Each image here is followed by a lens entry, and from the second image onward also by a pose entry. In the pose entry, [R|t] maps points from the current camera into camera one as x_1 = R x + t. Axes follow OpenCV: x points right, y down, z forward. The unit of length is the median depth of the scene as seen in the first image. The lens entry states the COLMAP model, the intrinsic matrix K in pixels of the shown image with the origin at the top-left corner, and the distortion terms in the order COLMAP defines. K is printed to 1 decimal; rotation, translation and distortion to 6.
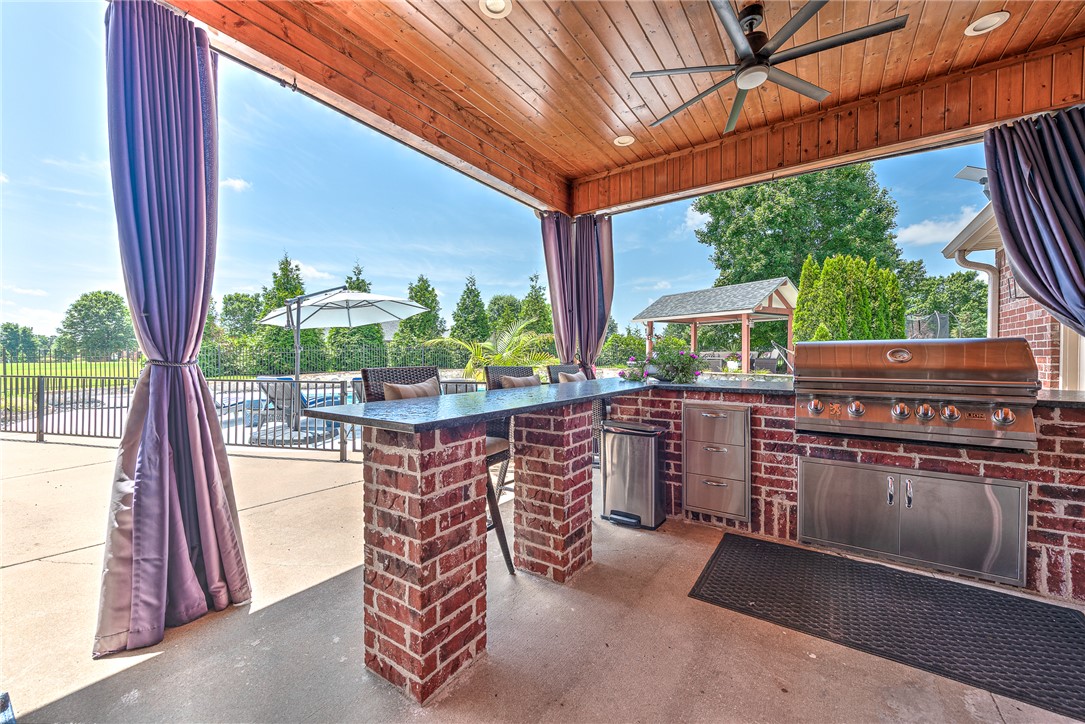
lens RADIAL K [[427.4, 0, 543.3], [0, 427.4, 362.9], [0, 0, 1]] dist [0.012564, -0.003365]
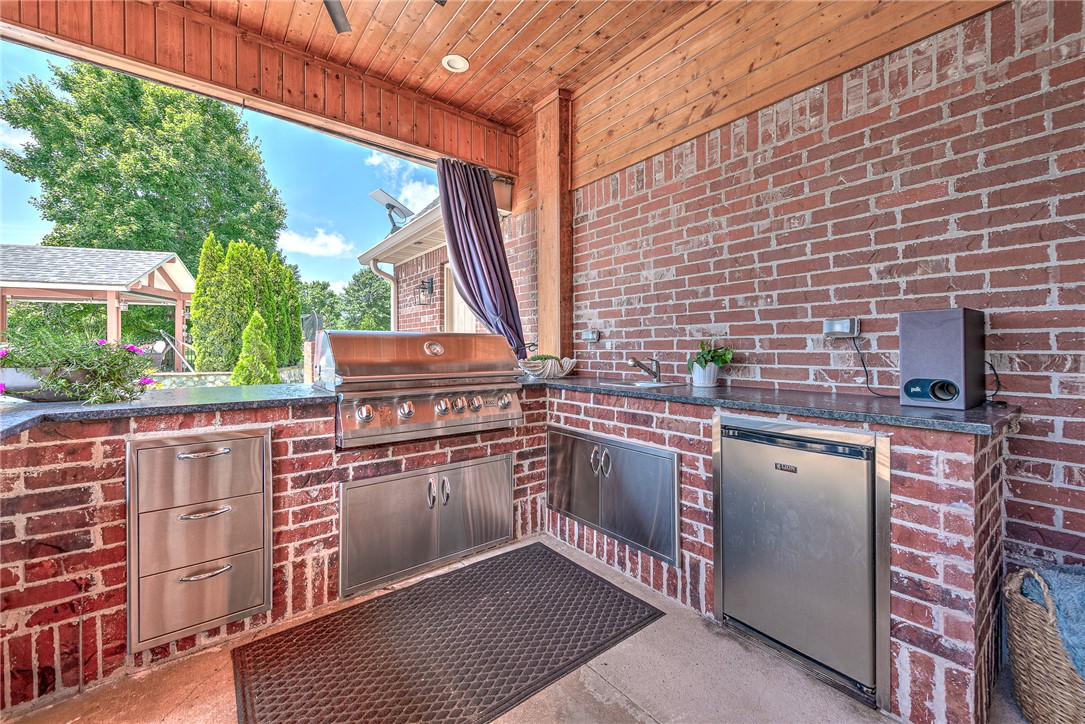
lens RADIAL K [[427.4, 0, 540.7], [0, 427.4, 350.4], [0, 0, 1]] dist [0.012564, -0.003365]
pose [[0.310598, -0.001628, 0.950540, -0.002869], [0.013961, 0.999898, -0.002849, -0.004326], [-0.950439, 0.014155, 0.310590, 0.303873]]
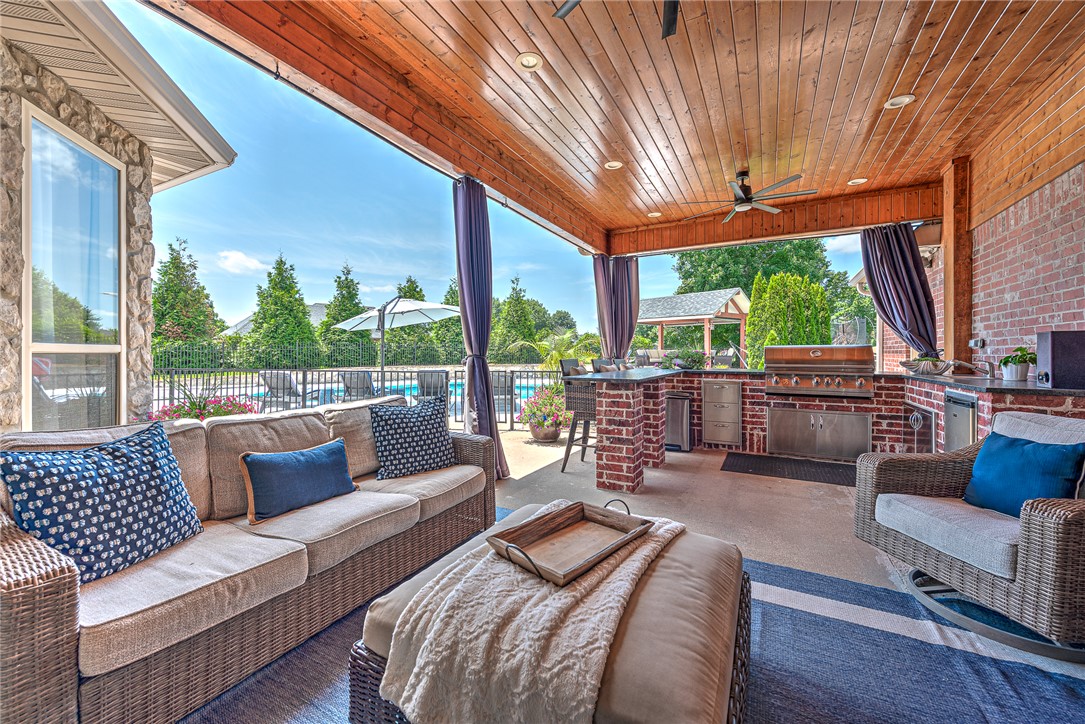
lens RADIAL K [[427.4, 0, 543.6], [0, 427.4, 354.6], [0, 0, 1]] dist [0.012564, -0.003365]
pose [[0.994830, 0.002013, 0.101531, -0.390632], [-0.000770, 0.999924, -0.012279, 0.008463], [-0.101548, 0.012137, 0.994757, -0.527415]]
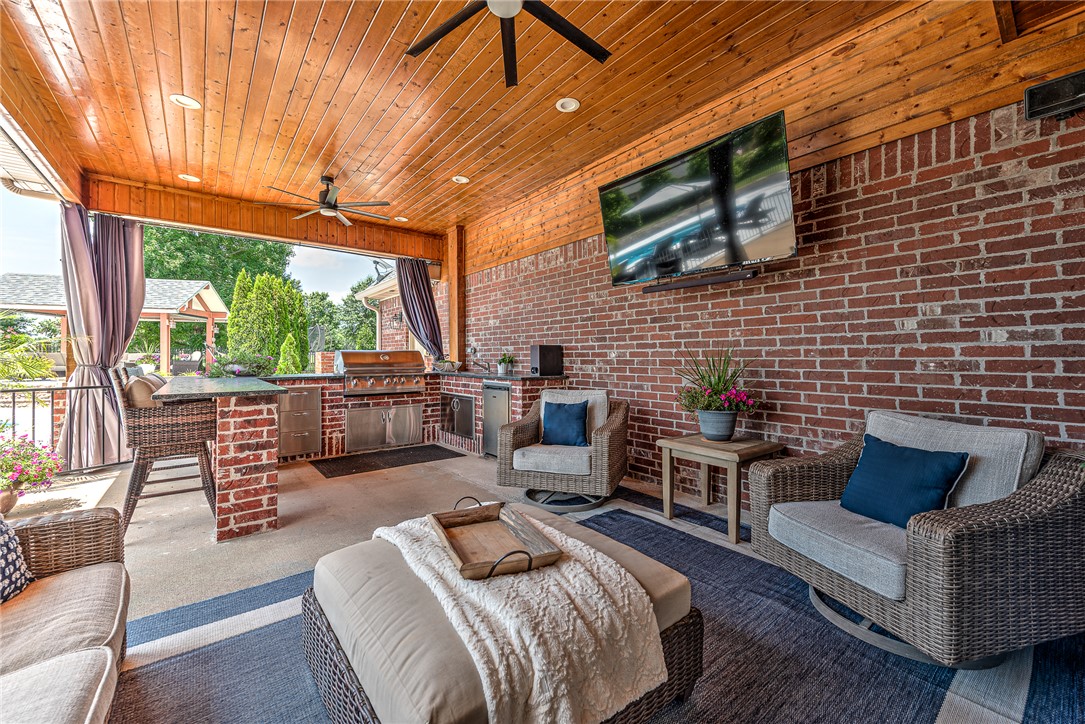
lens RADIAL K [[427.4, 0, 545.1], [0, 427.4, 351.1], [0, 0, 1]] dist [0.012564, -0.003365]
pose [[0.298975, 0.012454, 0.954180, -0.694949], [0.016814, 0.999691, -0.018316, 0.003278], [-0.954113, 0.021520, 0.298673, -0.315661]]
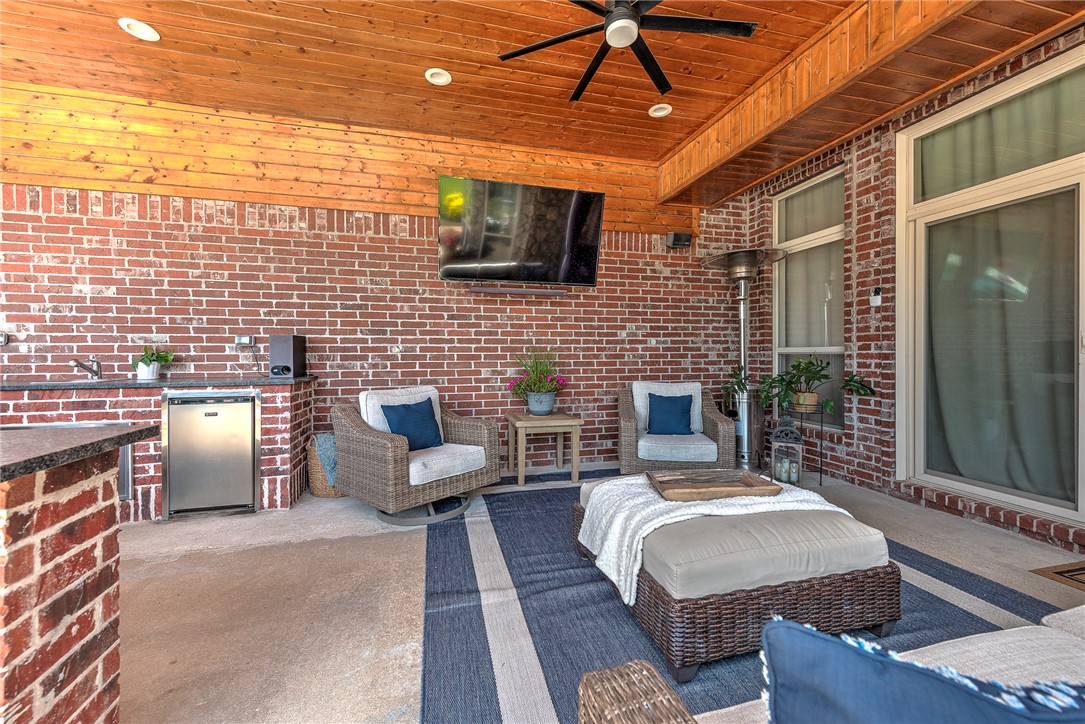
lens RADIAL K [[427.4, 0, 543.2], [0, 427.4, 352.3], [0, 0, 1]] dist [0.012564, -0.003365]
pose [[-0.750600, 0.002887, 0.660750, -0.524603], [0.011923, 0.999887, 0.009175, -0.003267], [-0.660649, 0.014765, -0.750550, 0.399463]]
